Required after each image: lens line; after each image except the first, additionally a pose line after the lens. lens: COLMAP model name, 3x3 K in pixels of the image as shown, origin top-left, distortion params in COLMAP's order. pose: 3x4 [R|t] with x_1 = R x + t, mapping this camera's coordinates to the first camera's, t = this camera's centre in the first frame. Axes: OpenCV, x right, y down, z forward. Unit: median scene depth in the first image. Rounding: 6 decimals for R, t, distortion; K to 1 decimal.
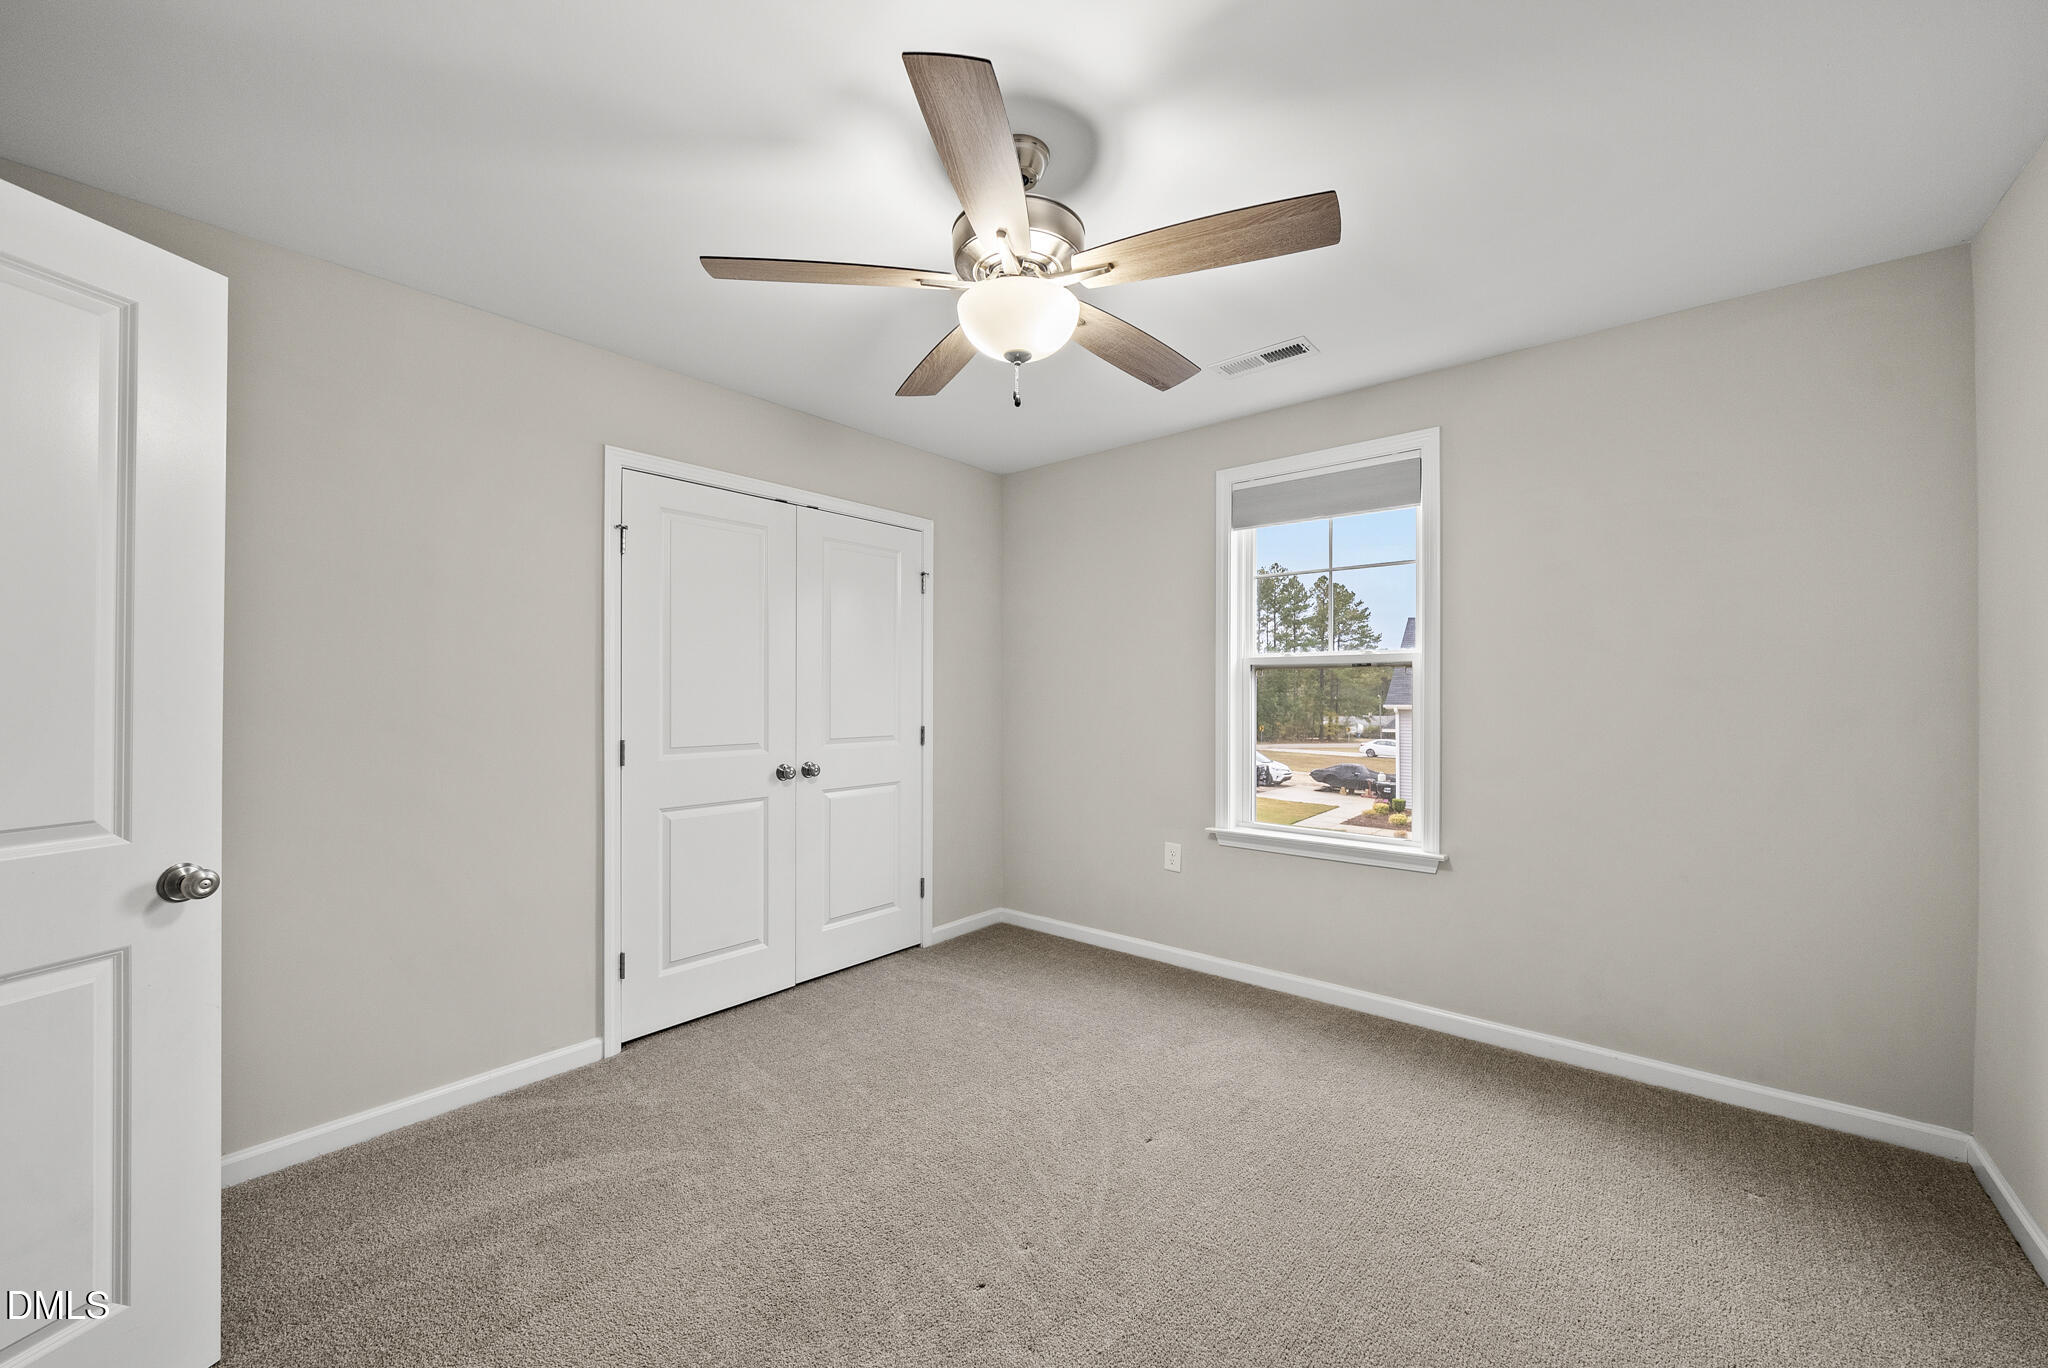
lens RADIAL K [[759.3, 0, 1018.6], [0, 759.3, 693.9], [0, 0, 1]] dist [-0.000878, 0.000089]
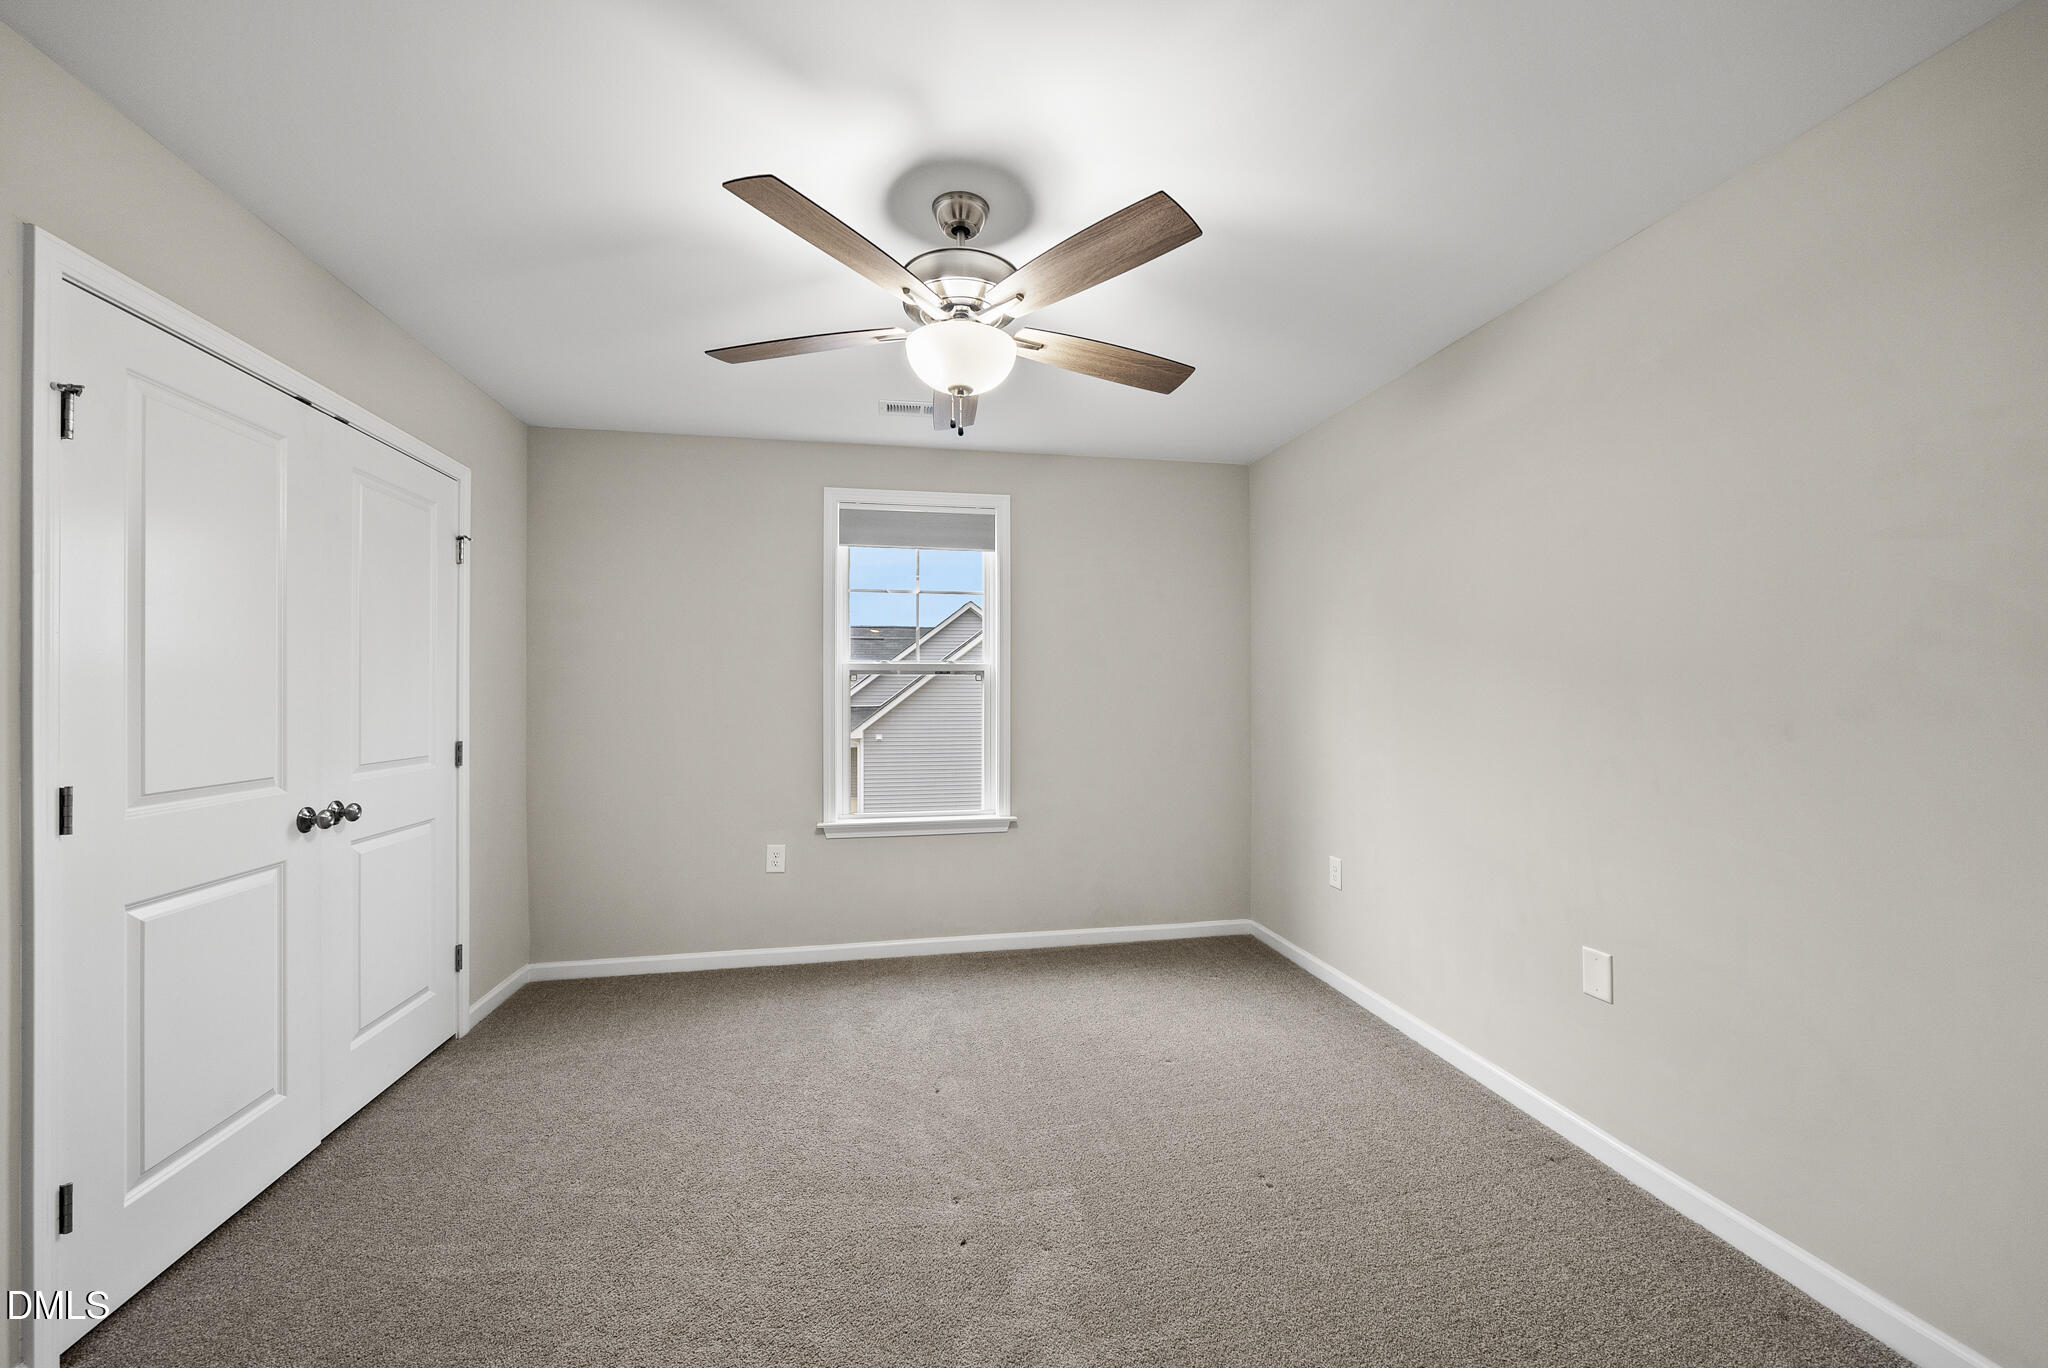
lens RADIAL K [[759.3, 0, 1018.6], [0, 759.3, 693.9], [0, 0, 1]] dist [-0.000878, 0.000089]
pose [[0.650174, -0.002095, 0.759782, -0.395464], [0.004295, 0.999990, -0.000918, -0.001016], [-0.759773, 0.003860, 0.650177, 0.113398]]
